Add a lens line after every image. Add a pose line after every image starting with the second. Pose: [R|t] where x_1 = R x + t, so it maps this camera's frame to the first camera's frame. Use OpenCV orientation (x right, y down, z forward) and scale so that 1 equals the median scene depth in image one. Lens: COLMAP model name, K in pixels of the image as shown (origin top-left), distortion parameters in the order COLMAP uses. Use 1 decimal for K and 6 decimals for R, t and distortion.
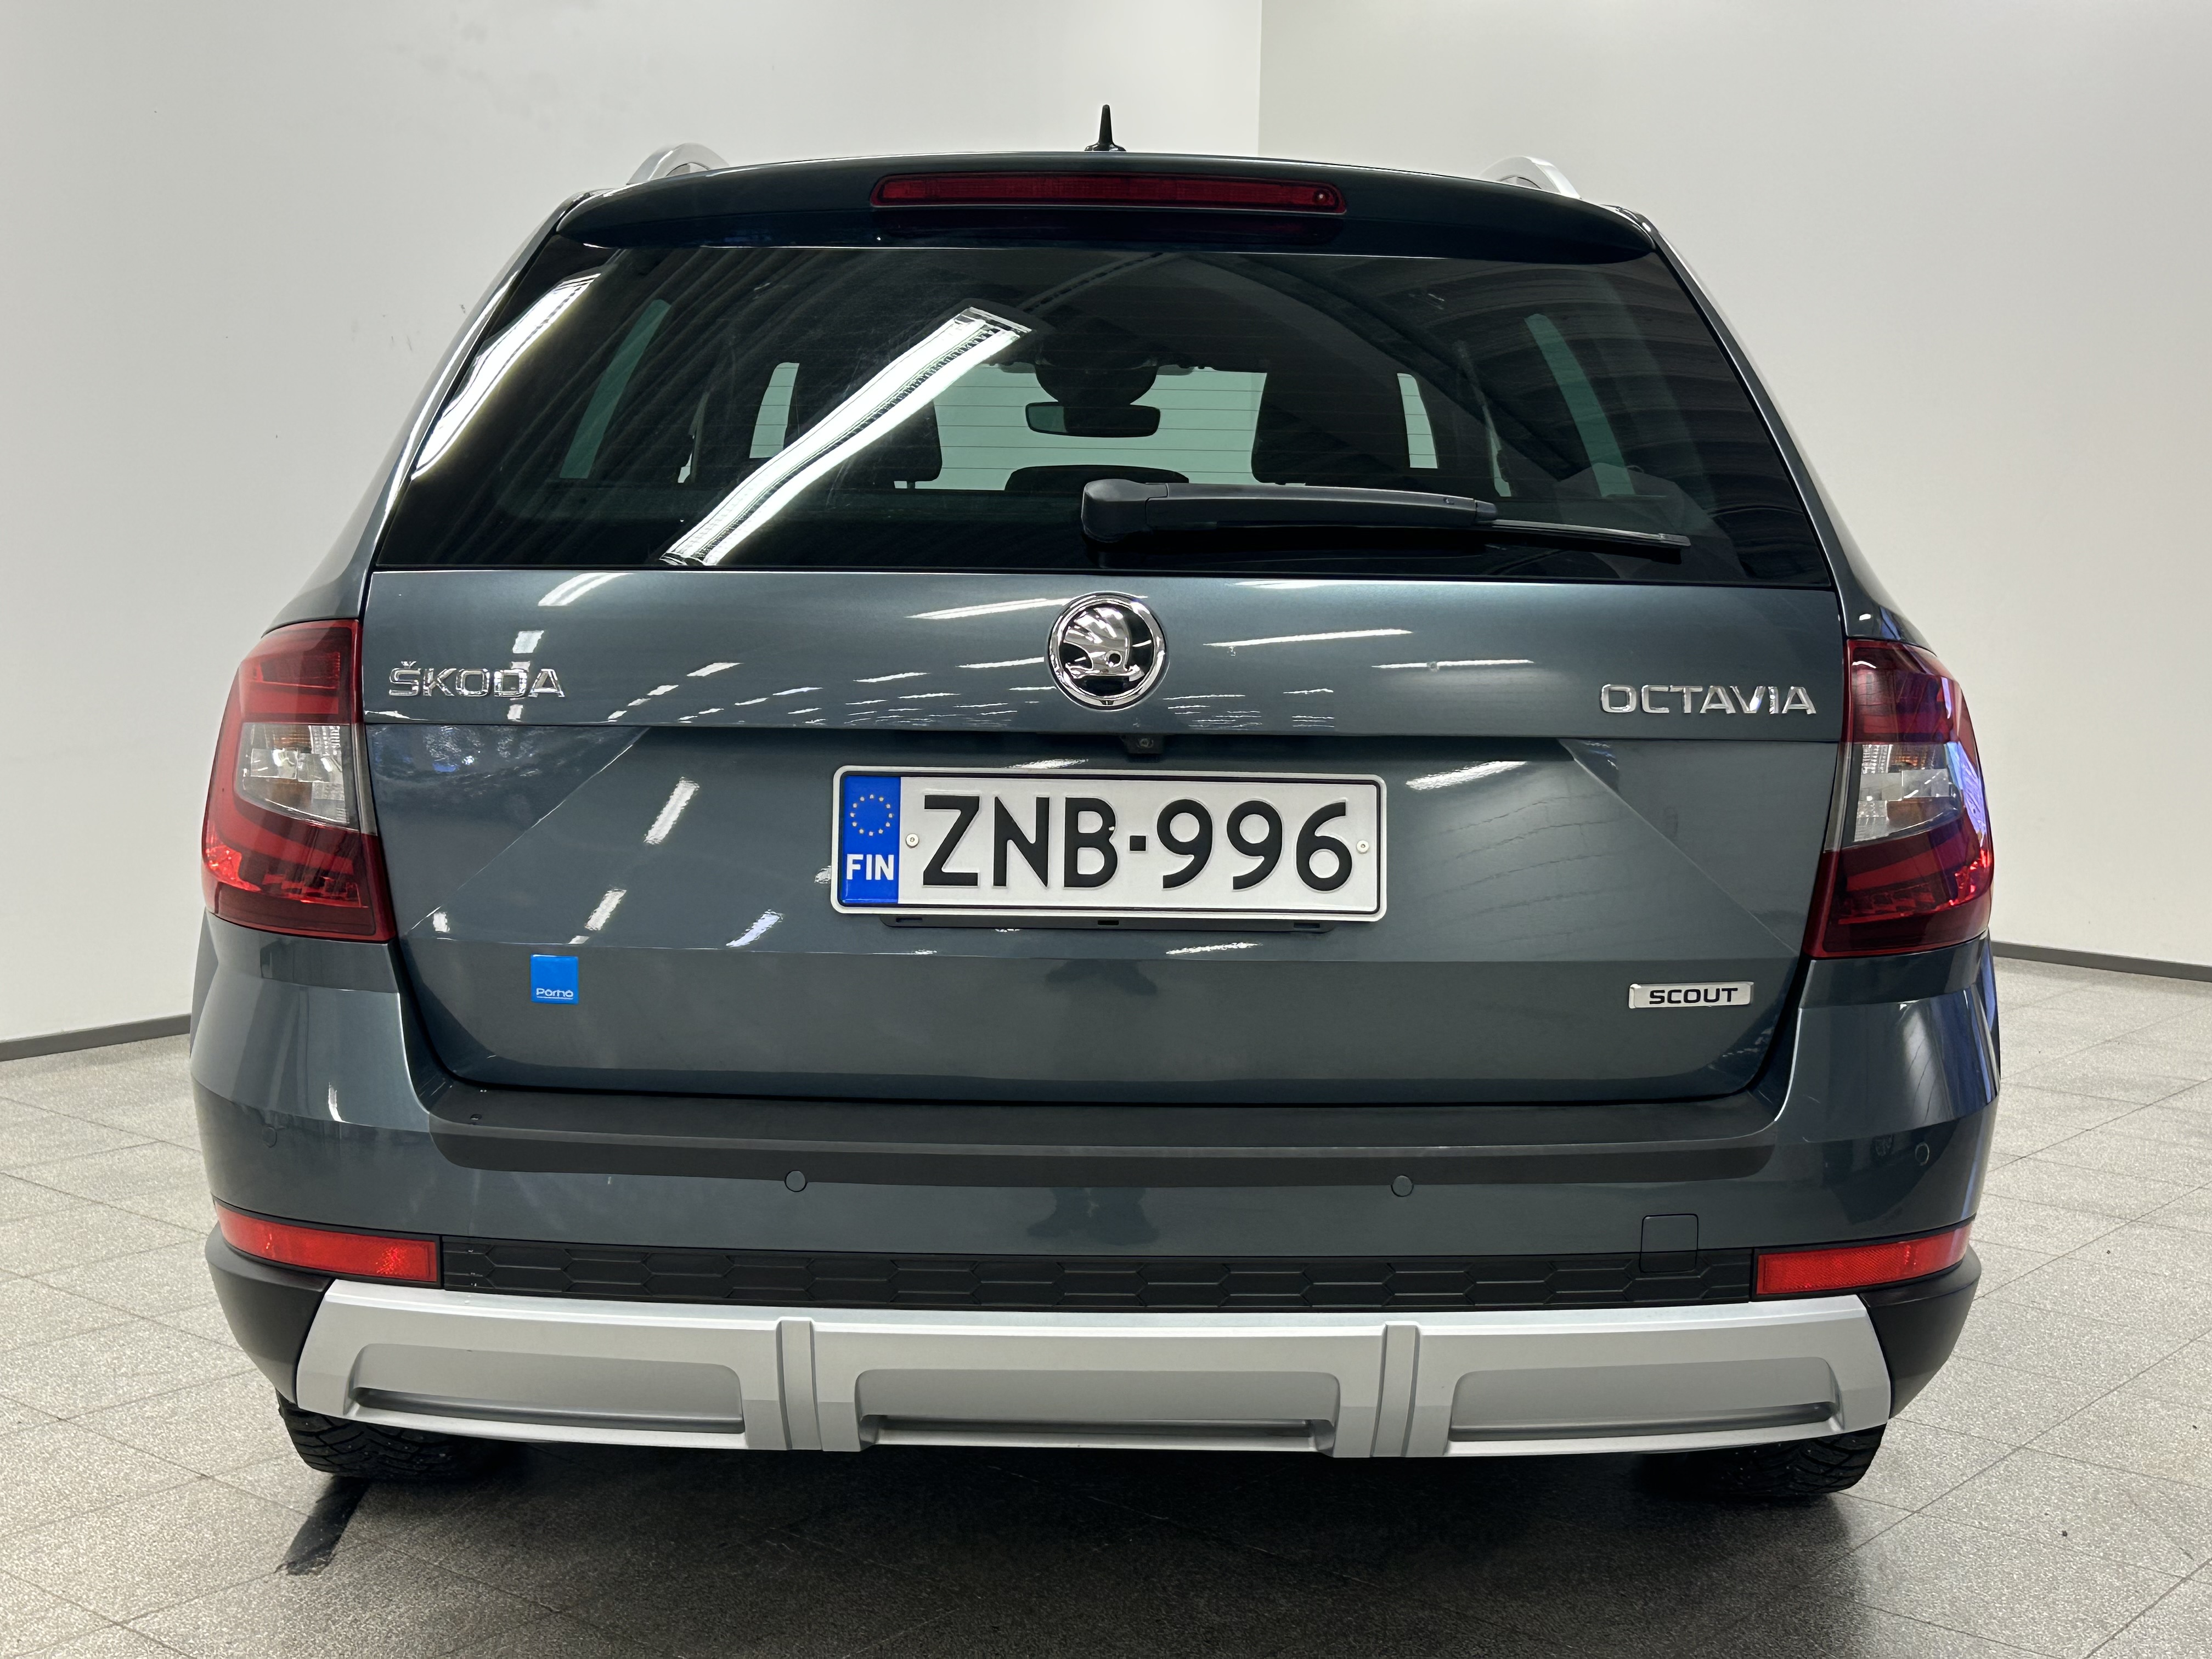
lens RADIAL K [[2876.3, 0, 1120.9], [0, 2876.3, 812.7], [0, 0, 1]] dist [0.132685, 0.000000]
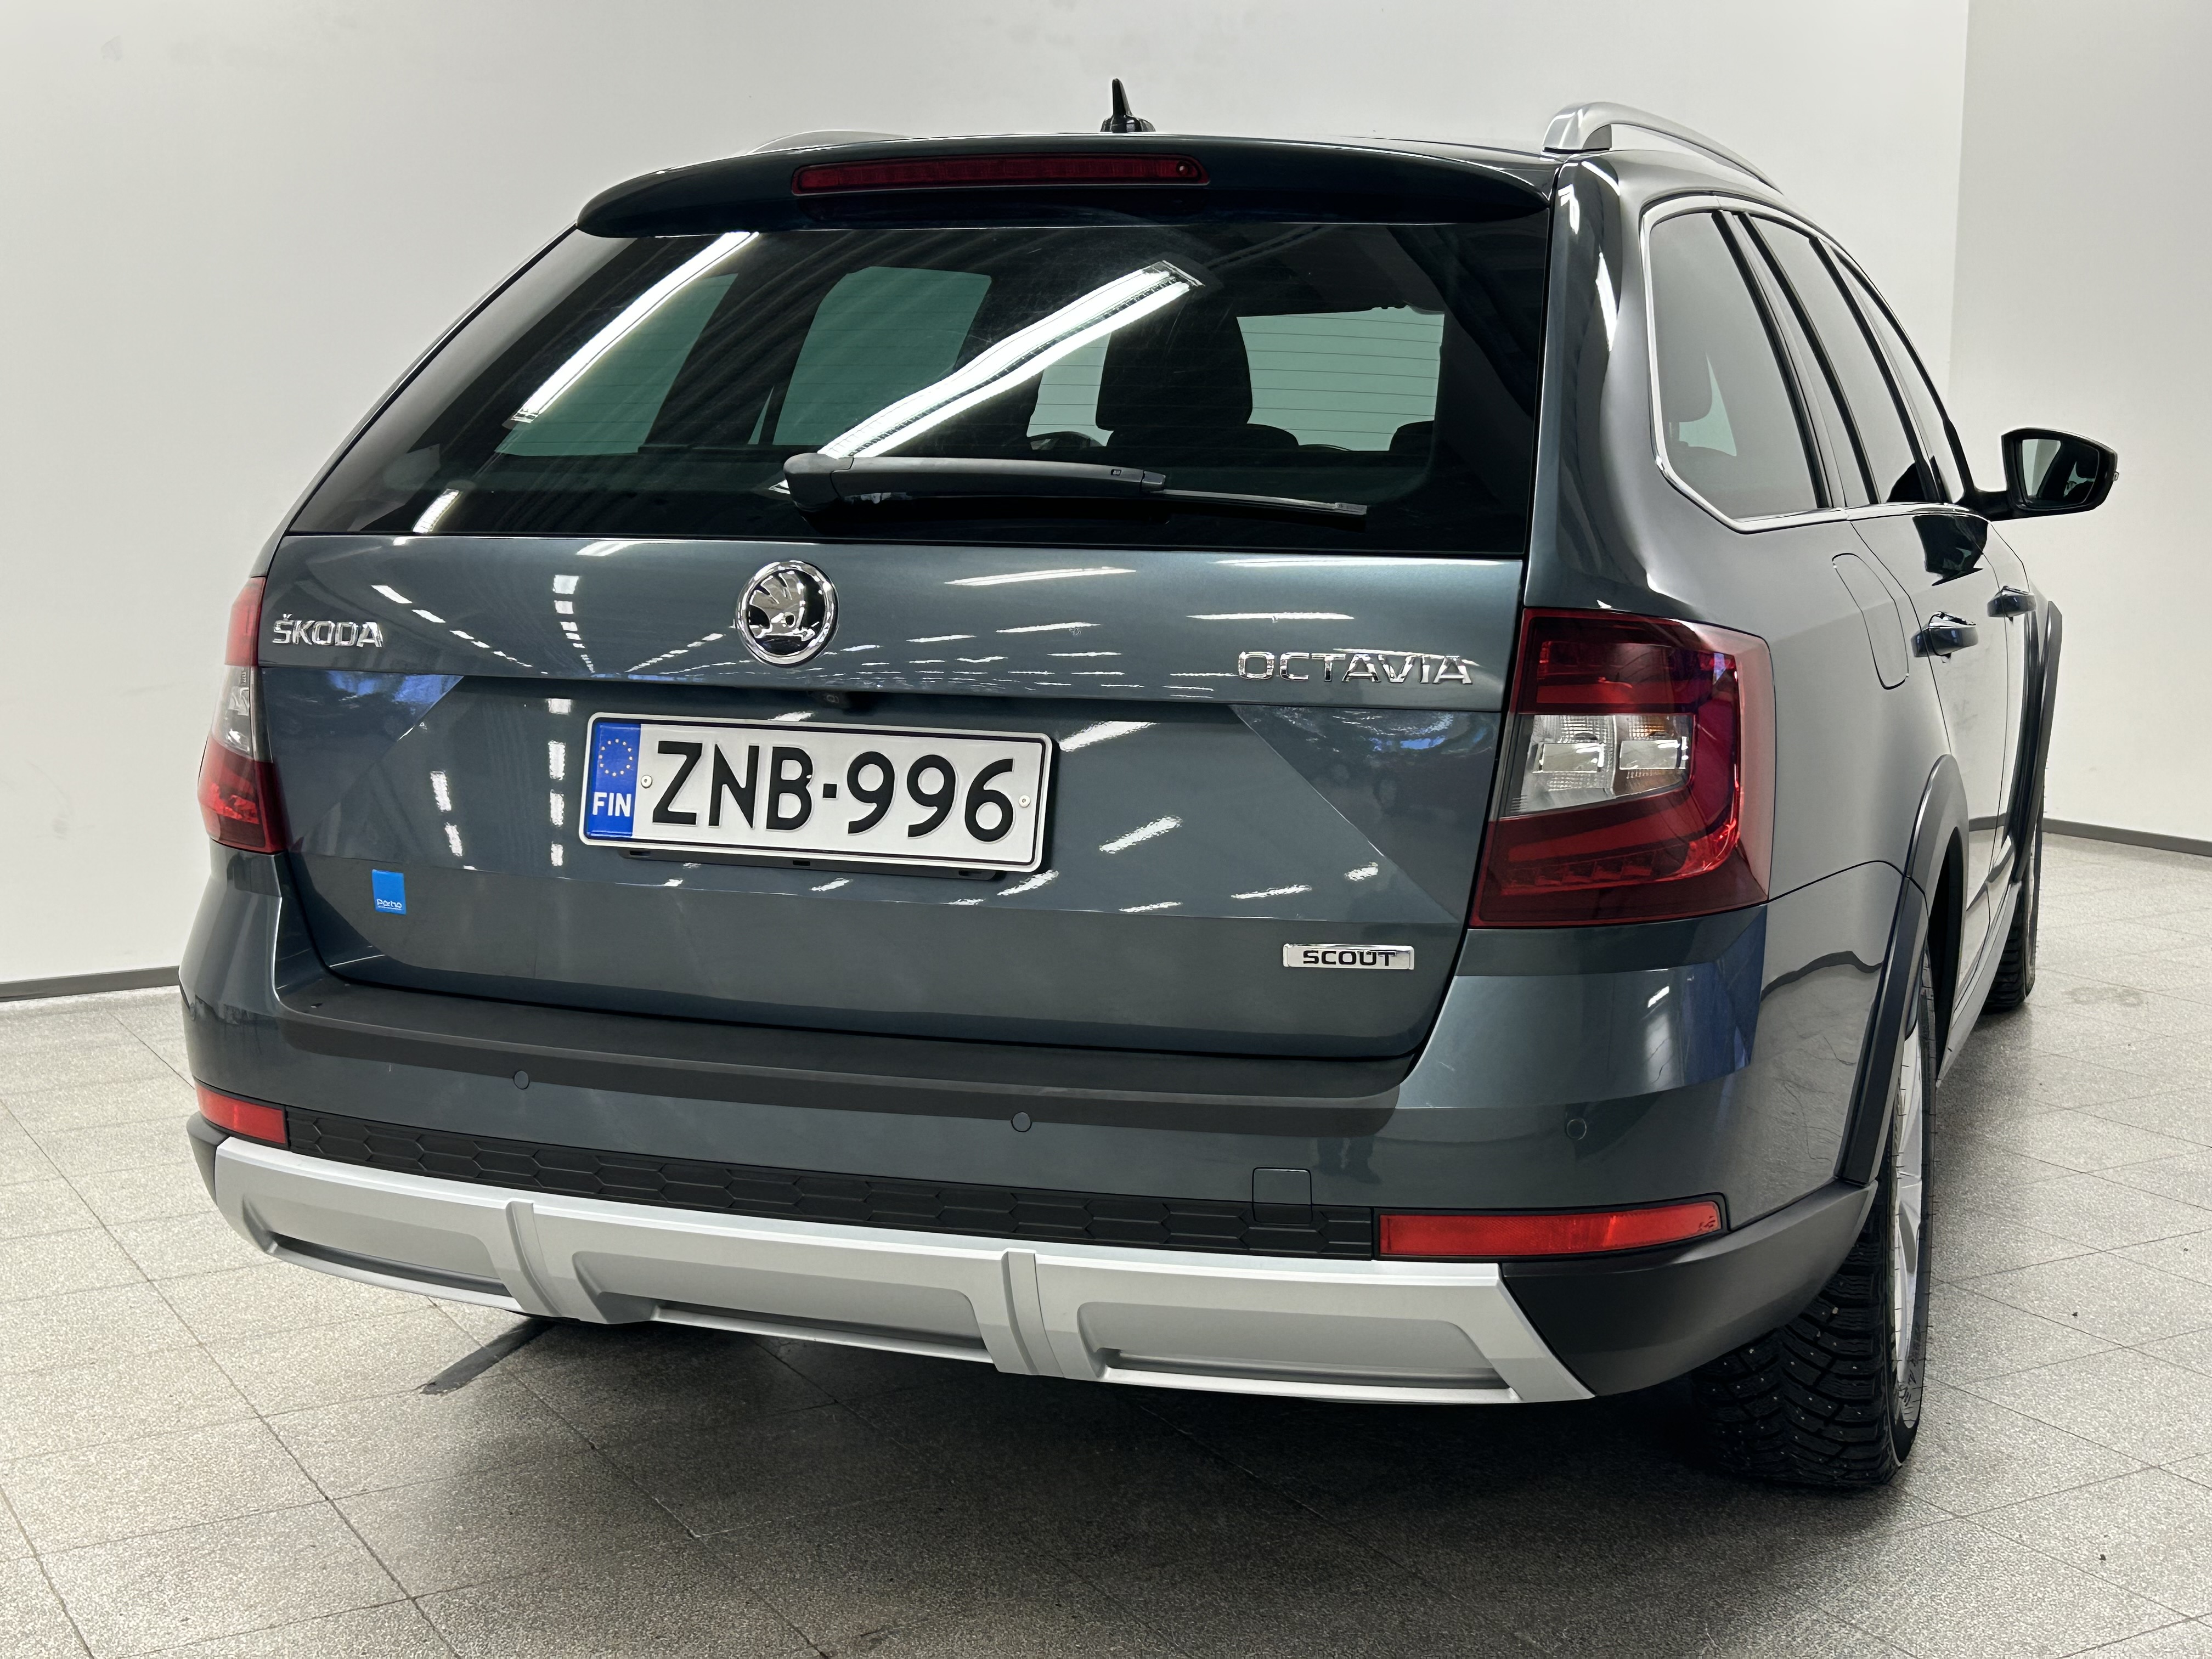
lens RADIAL K [[2876.3, 0, 1089.7], [0, 2876.3, 808.7], [0, 0, 1]] dist [0.132685, 0.000000]
pose [[0.937199, 0.034660, -0.347067, 0.473076], [-0.025377, 0.999189, 0.031259, -0.018981], [0.347869, -0.020489, 0.937319, 0.018090]]
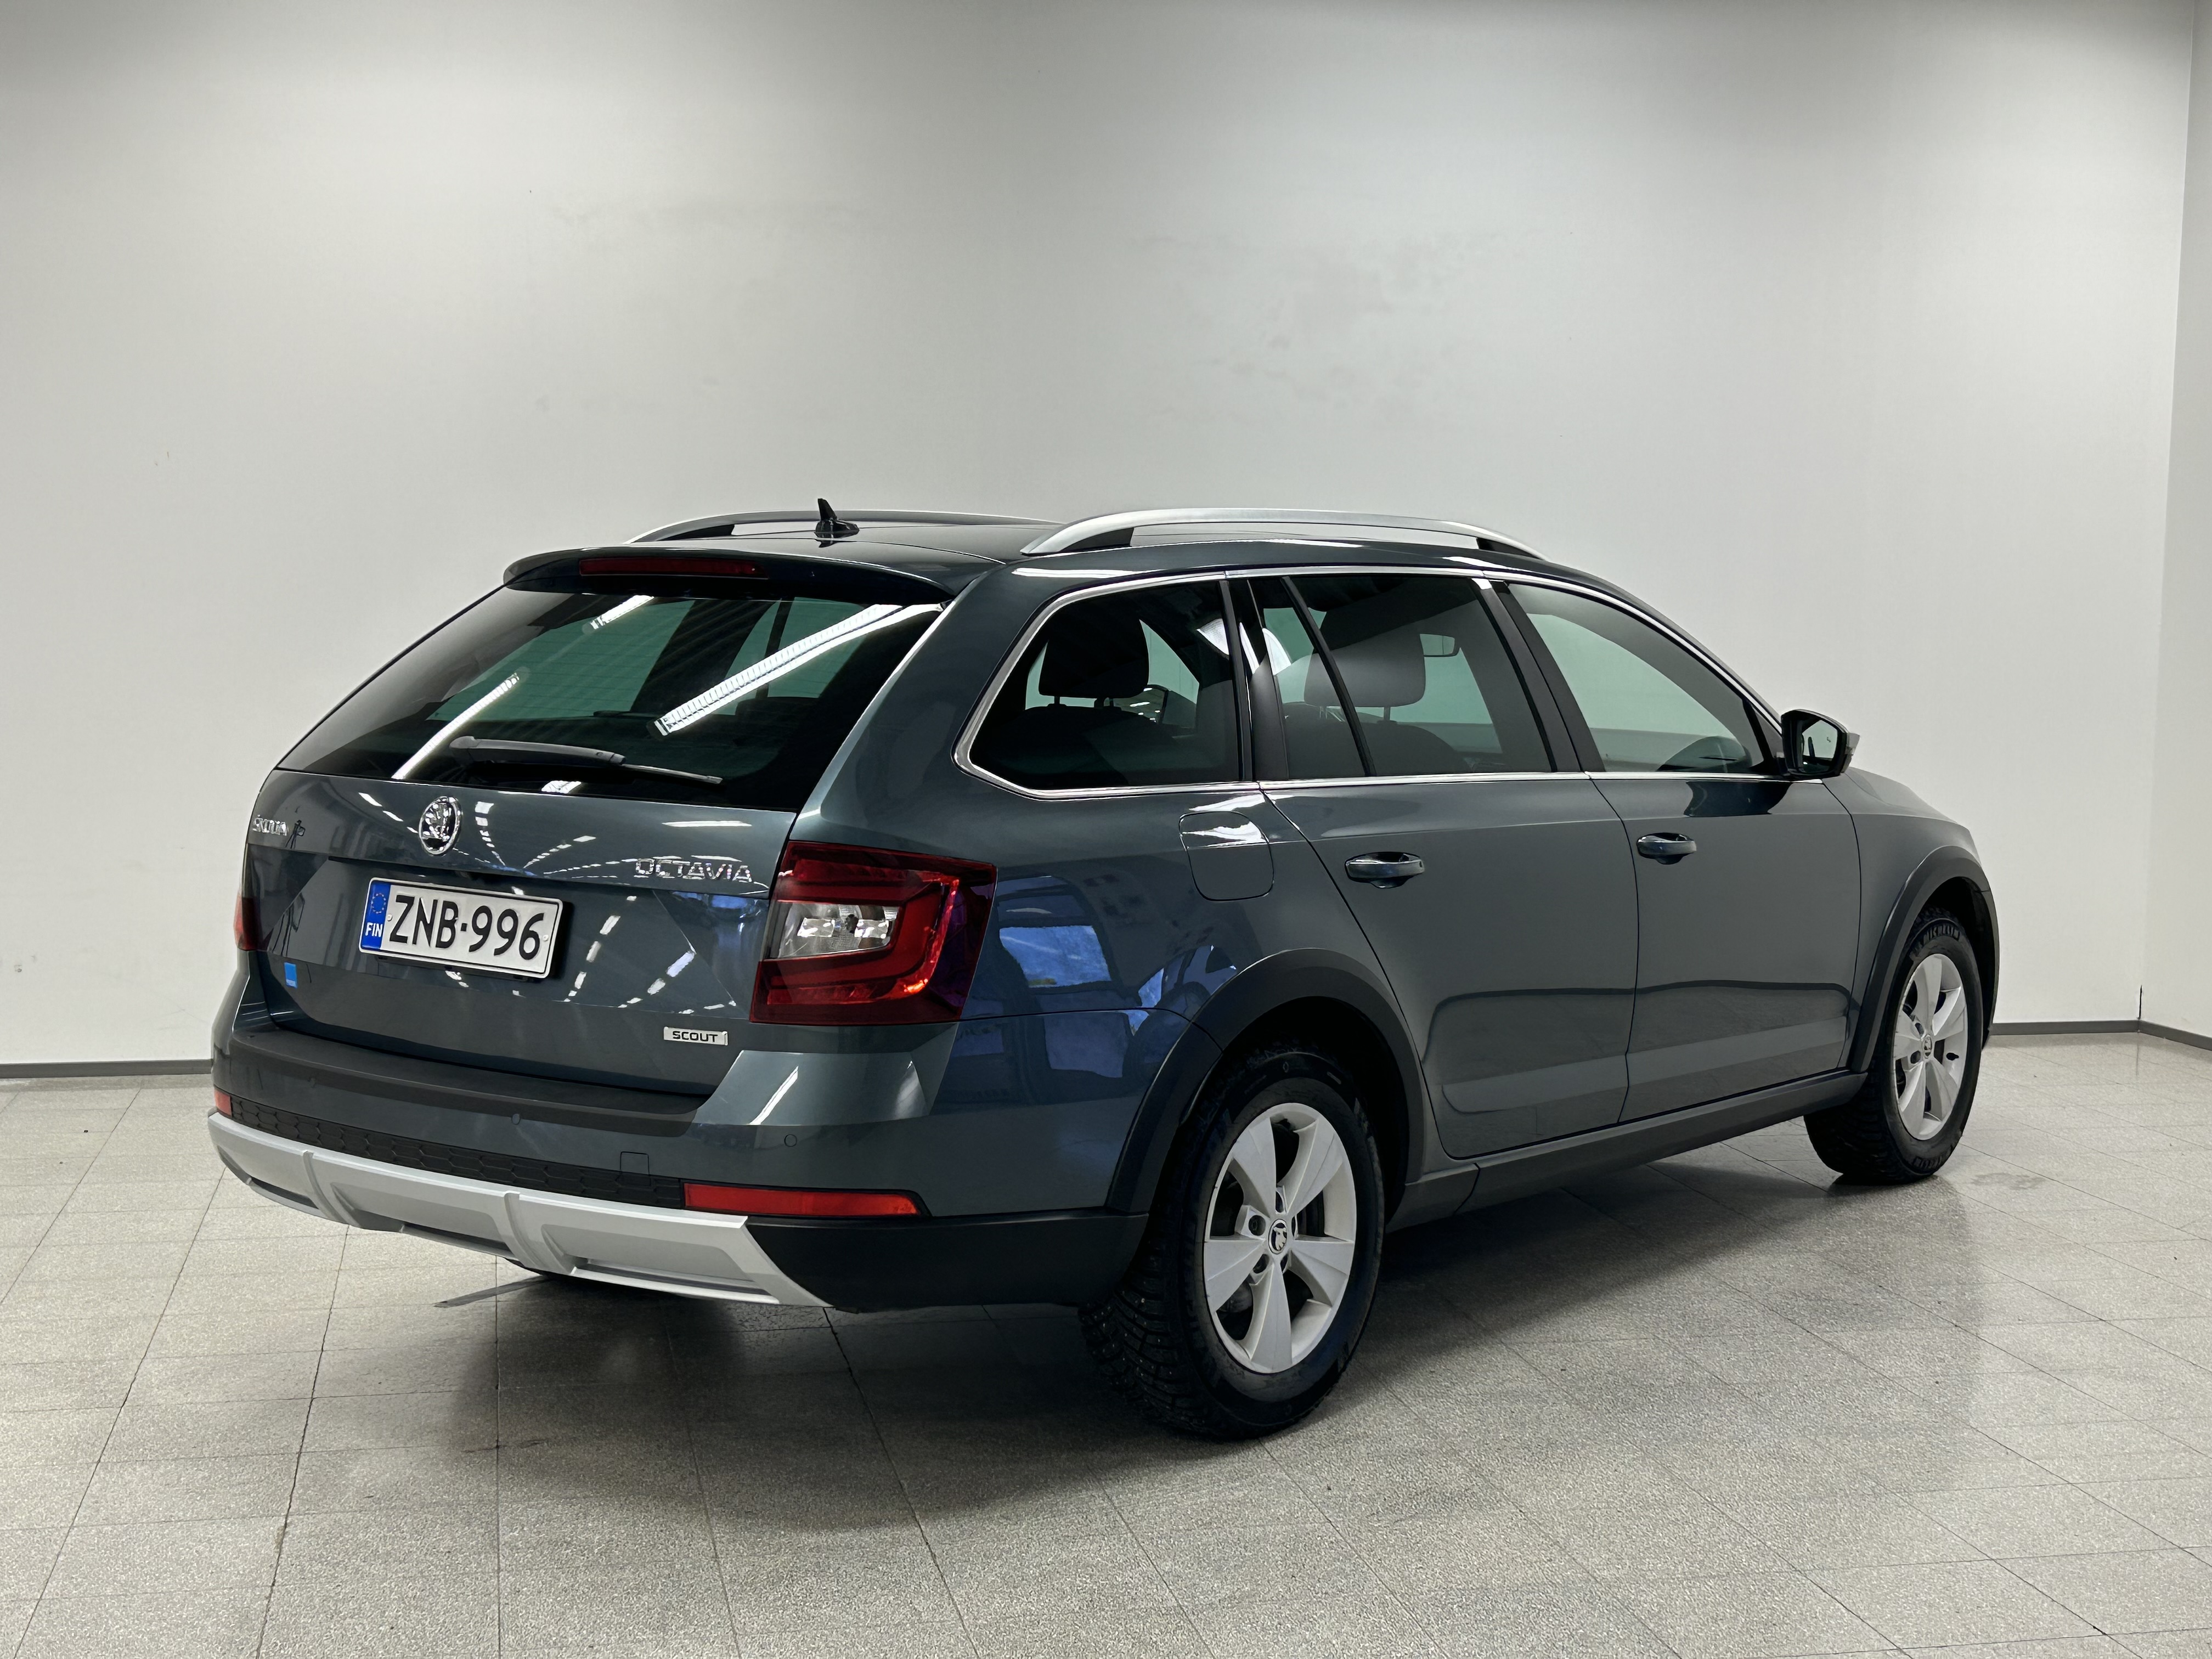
lens RADIAL K [[2876.3, 0, 1120.0], [0, 2876.3, 821.5], [0, 0, 1]] dist [0.132685, 0.000000]
pose [[0.788711, 0.049402, -0.612776, 1.512749], [-0.071998, 0.997329, -0.012264, -0.066535], [0.610534, 0.053791, 0.790161, -0.249723]]
